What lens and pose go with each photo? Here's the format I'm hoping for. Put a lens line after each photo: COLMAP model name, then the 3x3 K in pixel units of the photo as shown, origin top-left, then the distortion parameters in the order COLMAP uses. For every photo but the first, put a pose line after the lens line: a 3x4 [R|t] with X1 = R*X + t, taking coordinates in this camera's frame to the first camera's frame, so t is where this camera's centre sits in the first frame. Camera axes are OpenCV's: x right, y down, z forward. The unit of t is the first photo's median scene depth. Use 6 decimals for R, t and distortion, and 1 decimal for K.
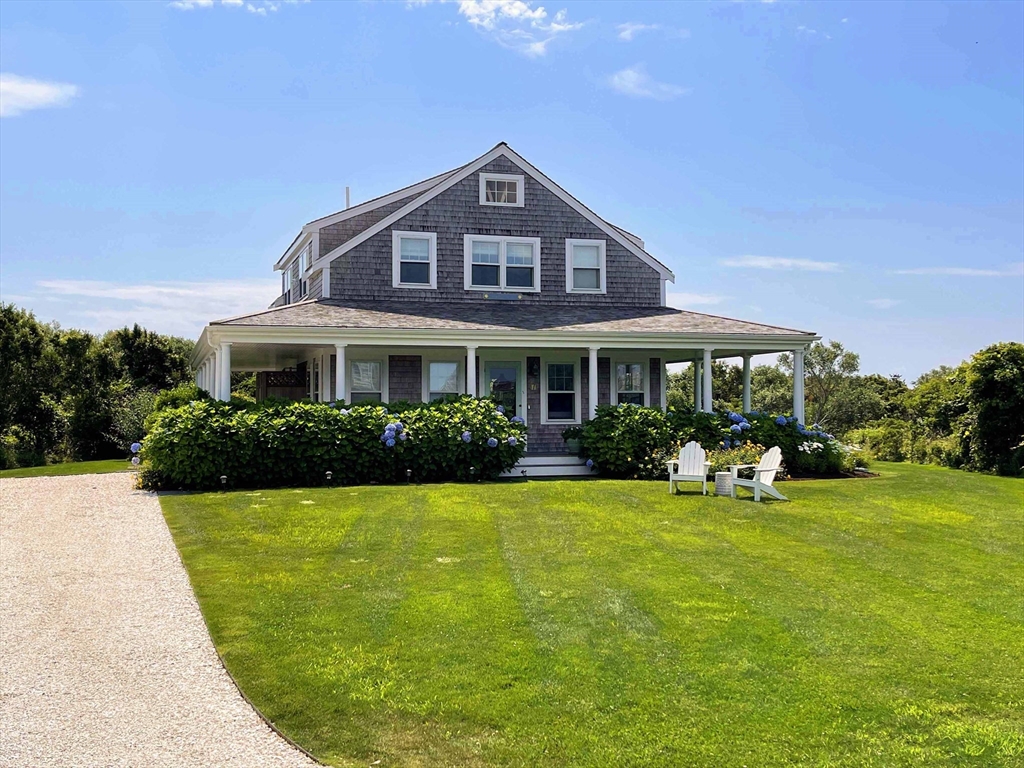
lens RADIAL K [[1092.2, 0, 512.0], [0, 1092.2, 384.0], [0, 0, 1]] dist [0.057245, -0.017061]
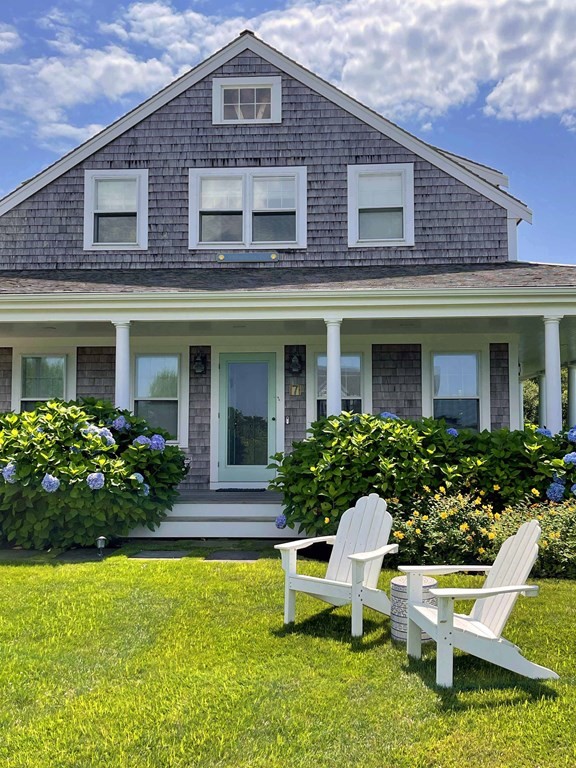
lens RADIAL K [[819.1, 0, 288.0], [0, 819.1, 384.0], [0, 0, 1]] dist [0.057245, -0.017061]
pose [[0.936038, -0.019010, -0.351386, 0.191391], [0.007729, 0.999410, -0.033479, 0.015546], [0.351815, 0.028622, 0.935632, 0.537989]]
